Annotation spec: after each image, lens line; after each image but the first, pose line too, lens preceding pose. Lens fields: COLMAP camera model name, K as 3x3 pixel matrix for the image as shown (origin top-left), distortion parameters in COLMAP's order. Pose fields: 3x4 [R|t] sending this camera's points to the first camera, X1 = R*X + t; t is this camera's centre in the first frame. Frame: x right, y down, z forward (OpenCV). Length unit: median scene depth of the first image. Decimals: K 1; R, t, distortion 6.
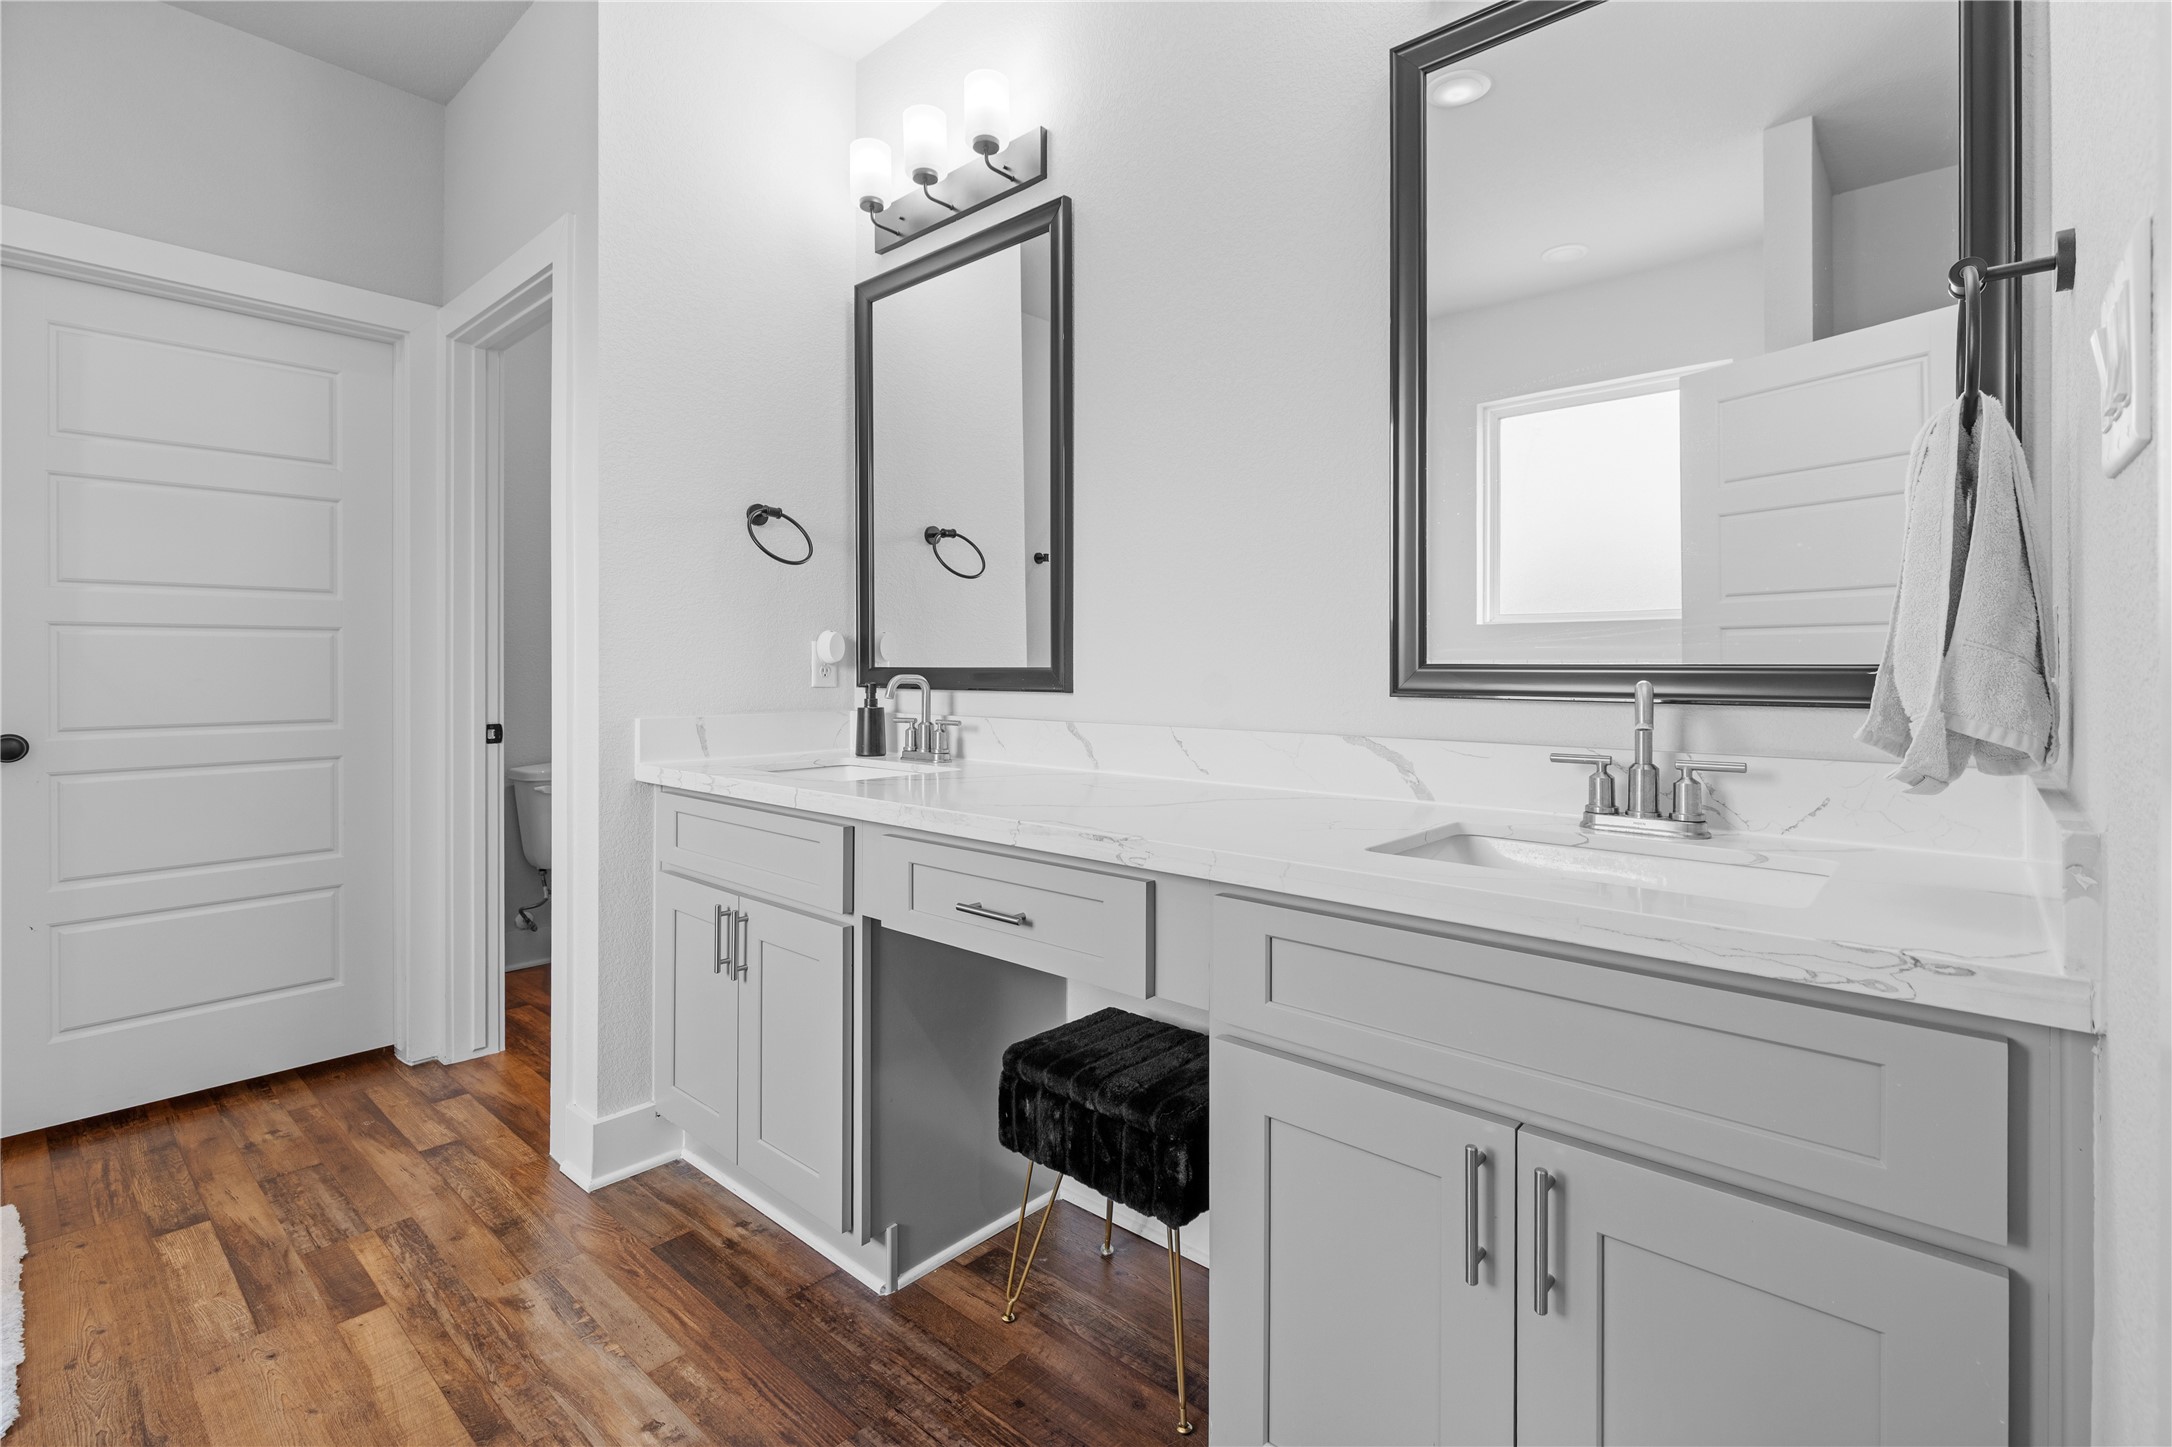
lens RADIAL K [[993.4, 0, 1092.1], [0, 993.4, 664.9], [0, 0, 1]] dist [0.002423, -0.001259]
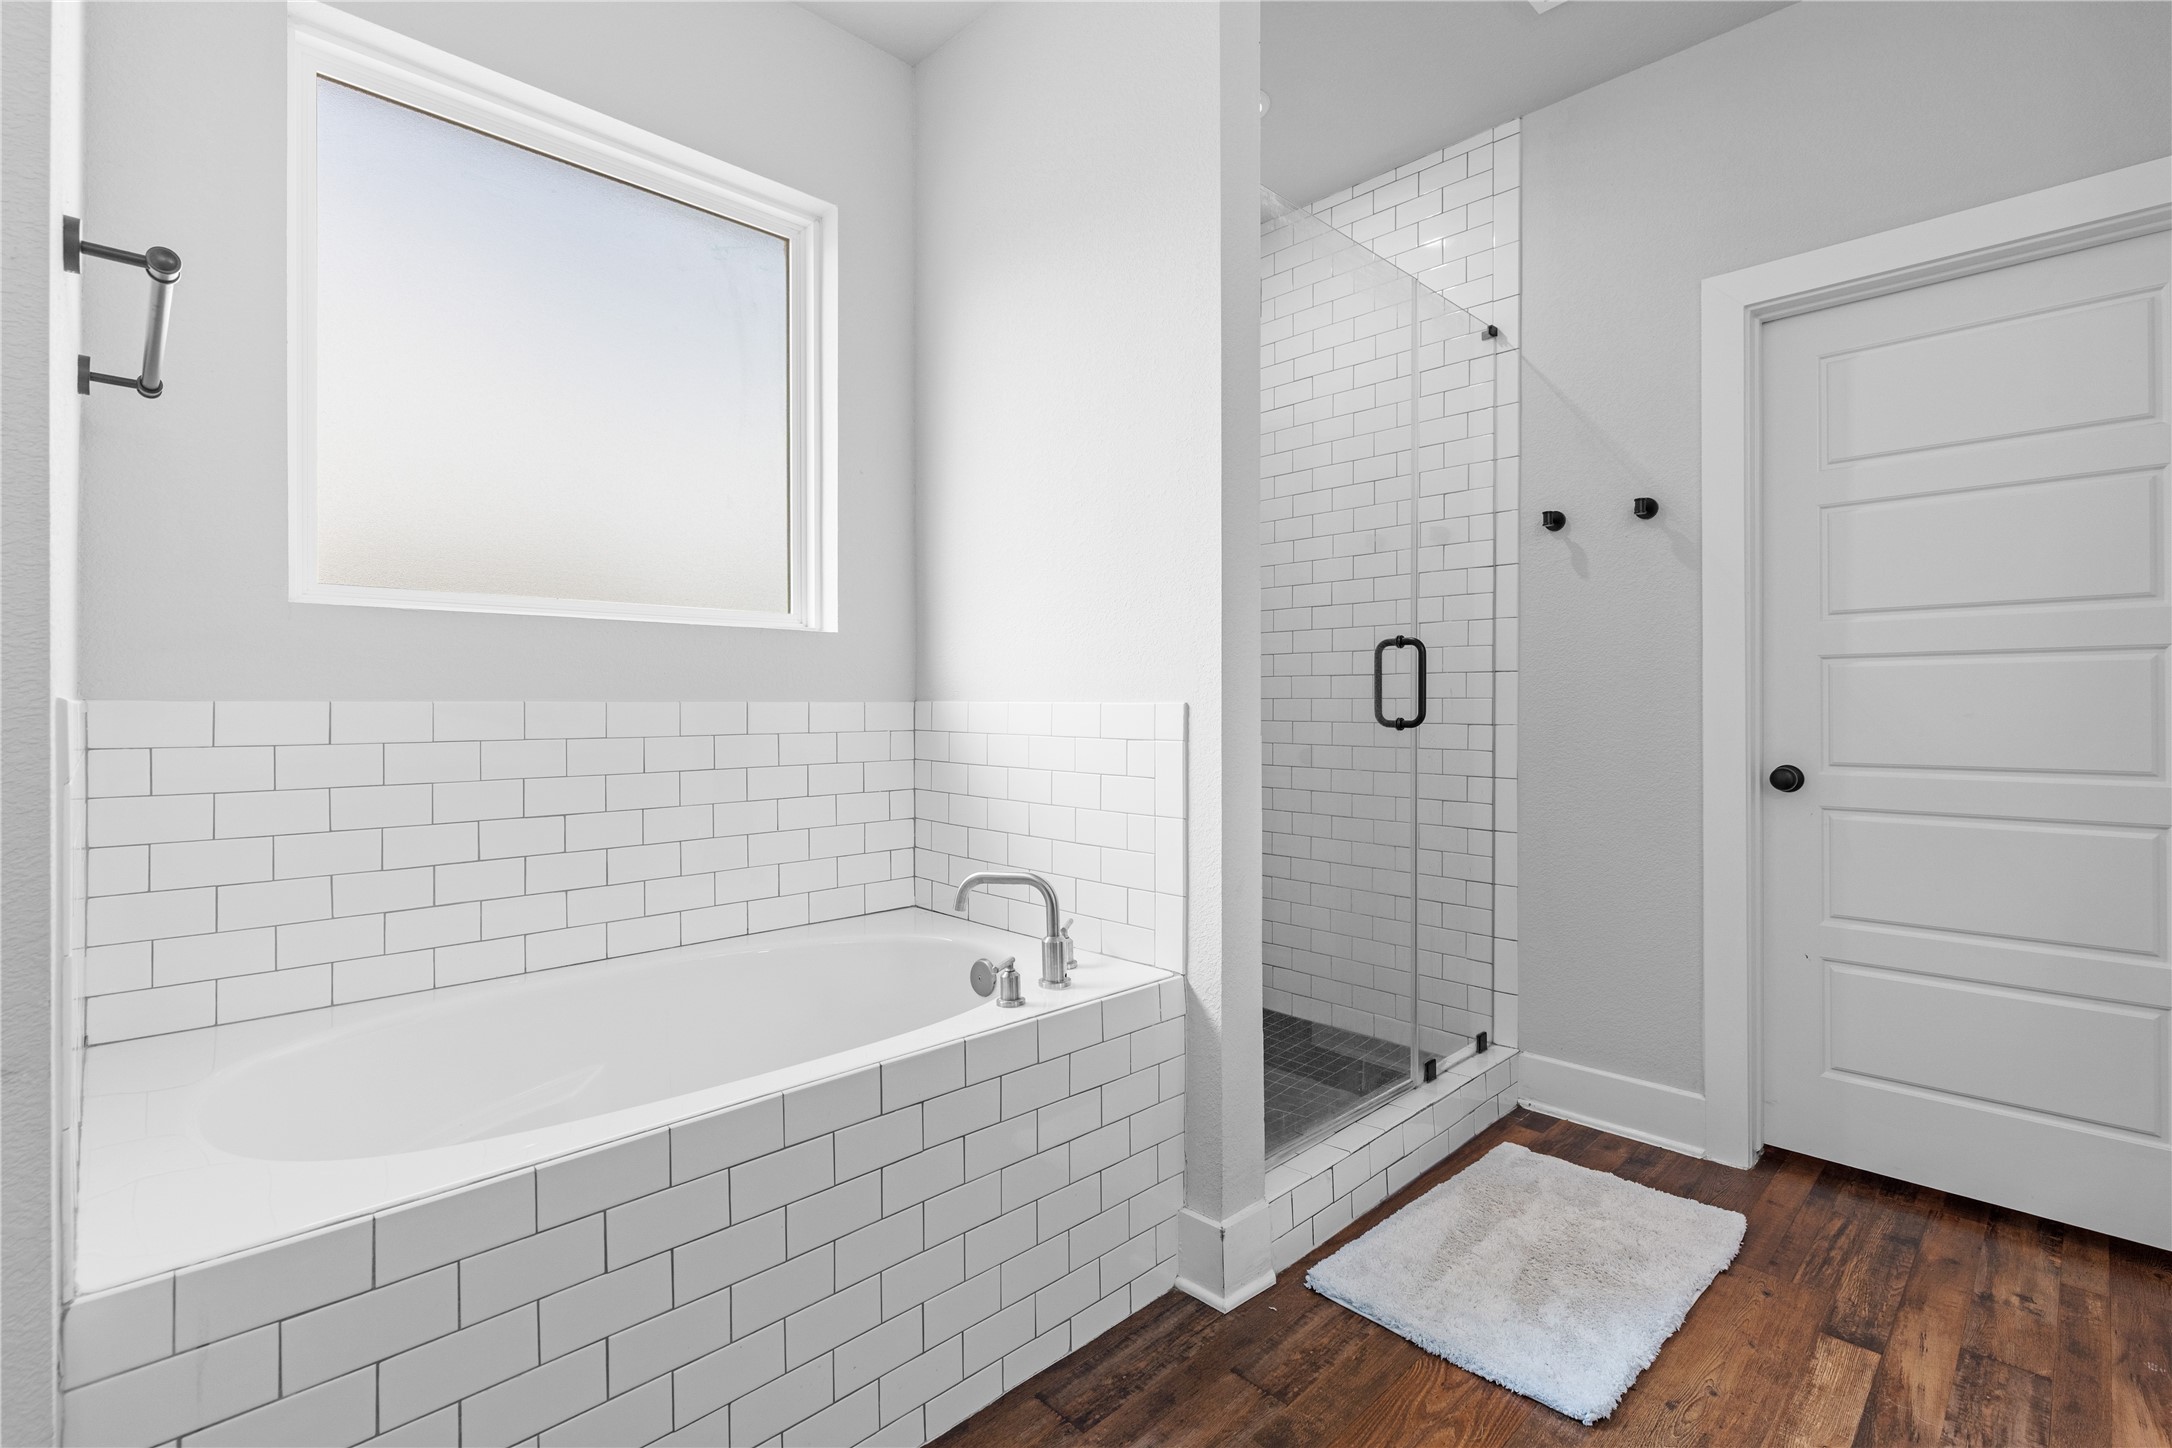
lens RADIAL K [[993.4, 0, 1099.9], [0, 993.4, 701.9], [0, 0, 1]] dist [0.002423, -0.001259]
pose [[-0.063456, -0.000800, -0.997984, -0.000980], [0.003907, 0.999992, -0.001050, 0.001745], [0.997977, -0.003966, -0.063452, 0.365593]]
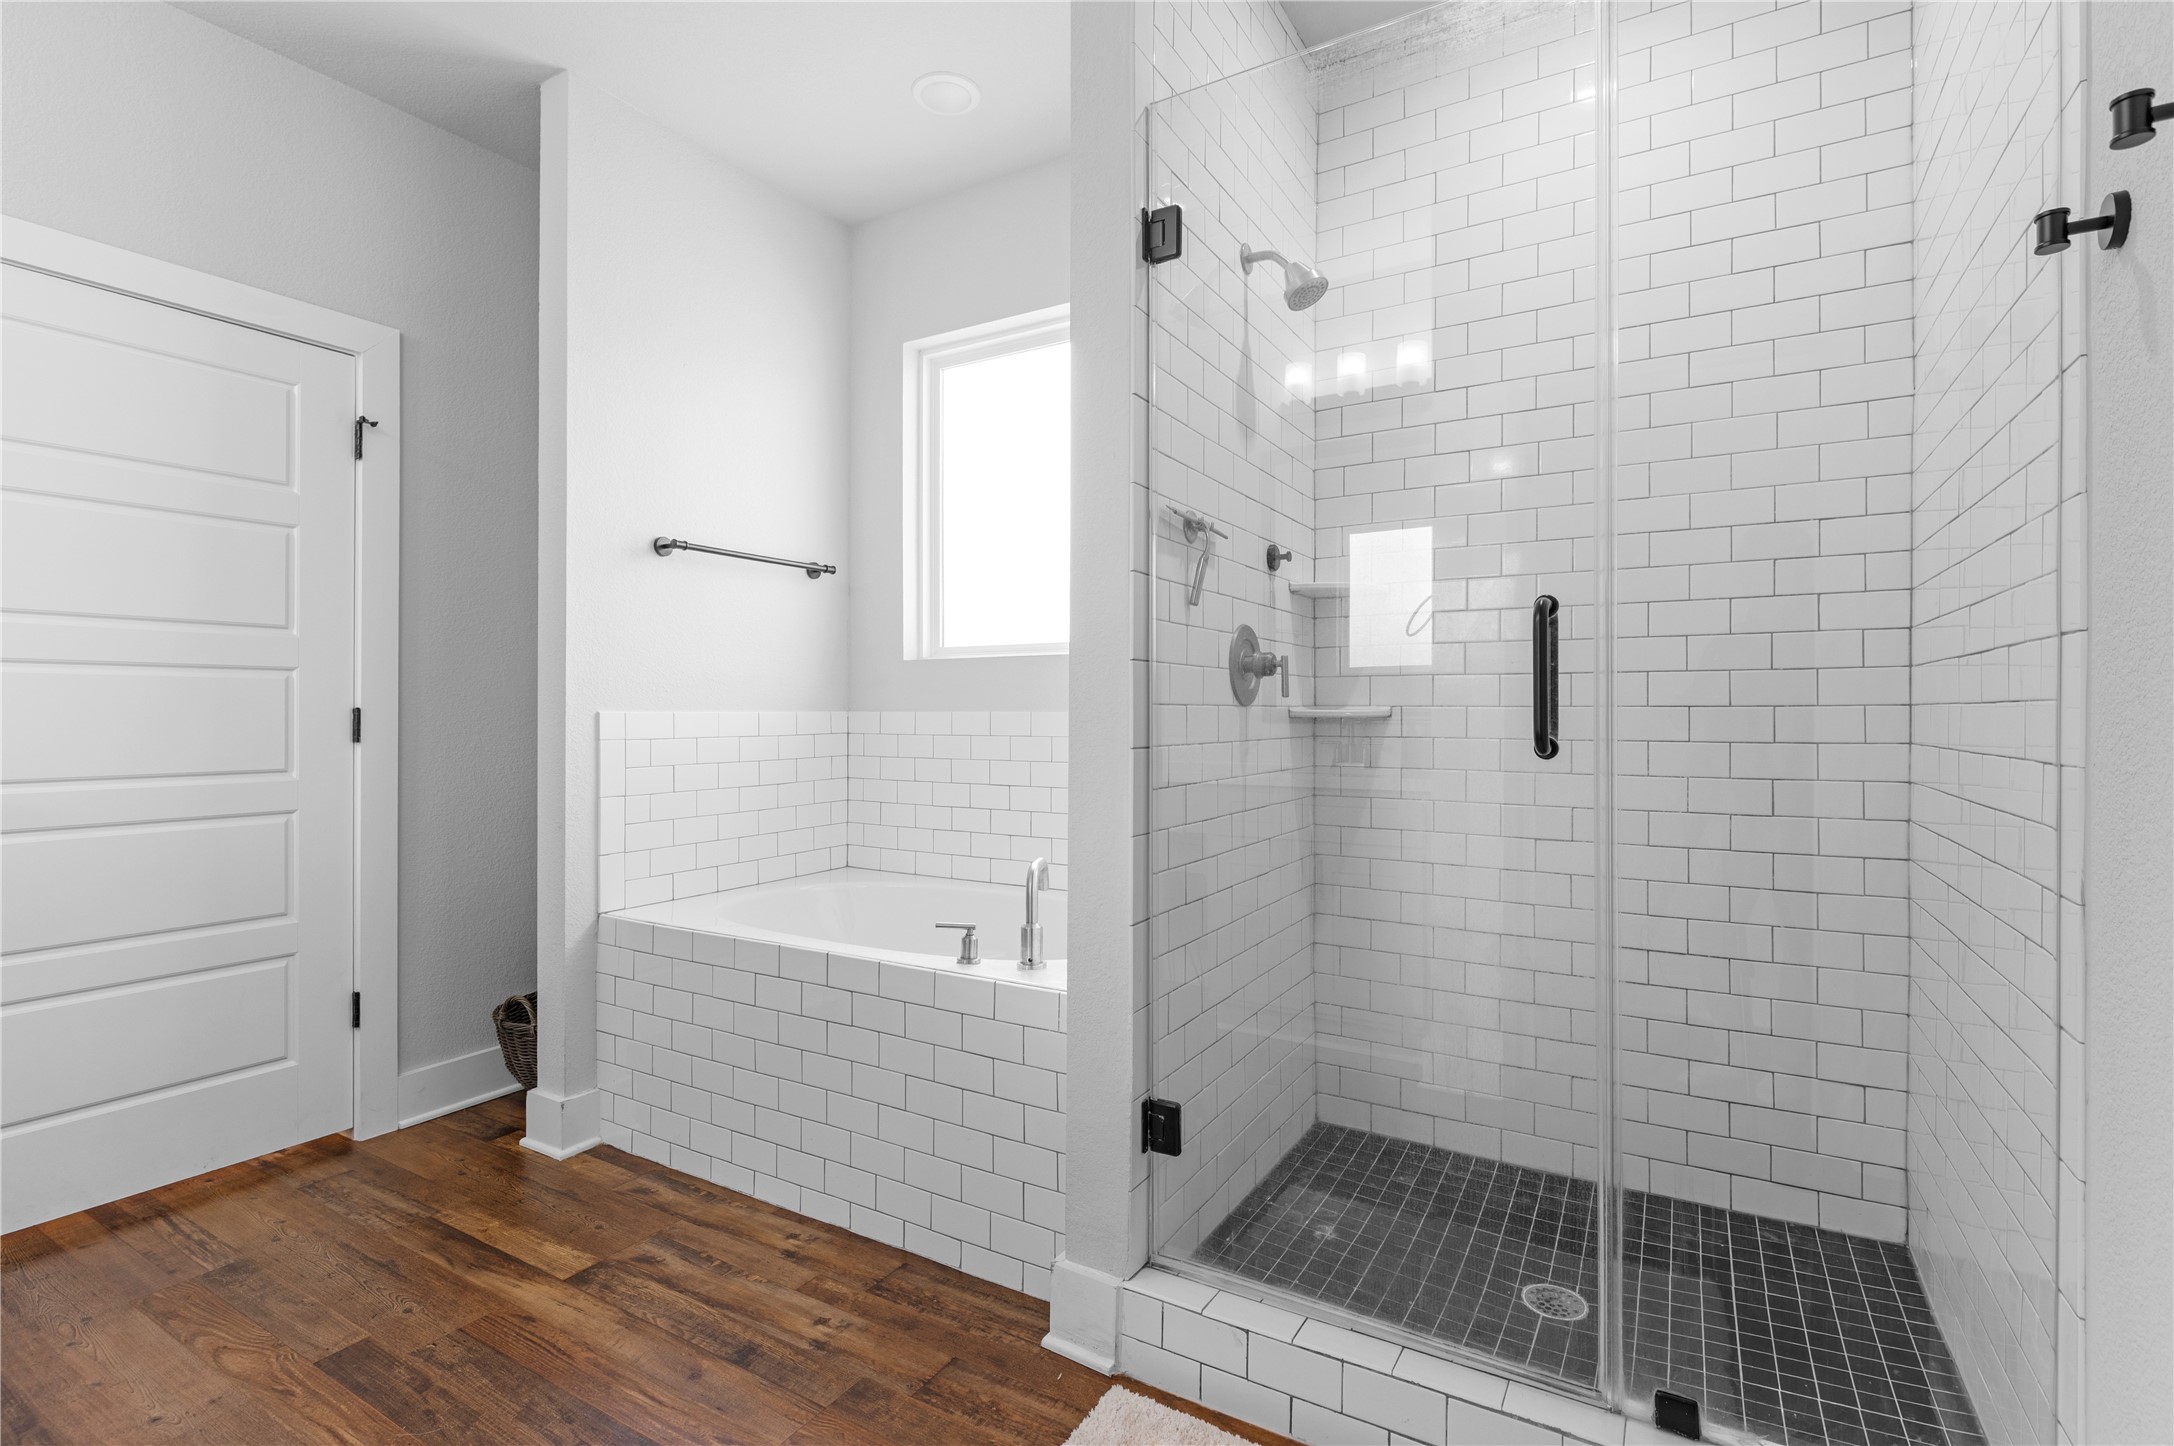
lens RADIAL K [[994.4, 0, 1083.8], [0, 994.4, 713.7], [0, 0, 1]] dist [0.002423, -0.001259]
pose [[-0.981493, -0.000576, -0.191495, -0.721223], [-0.000328, 0.999999, -0.001327, 0.002551], [0.191496, -0.001240, -0.981493, 1.217342]]
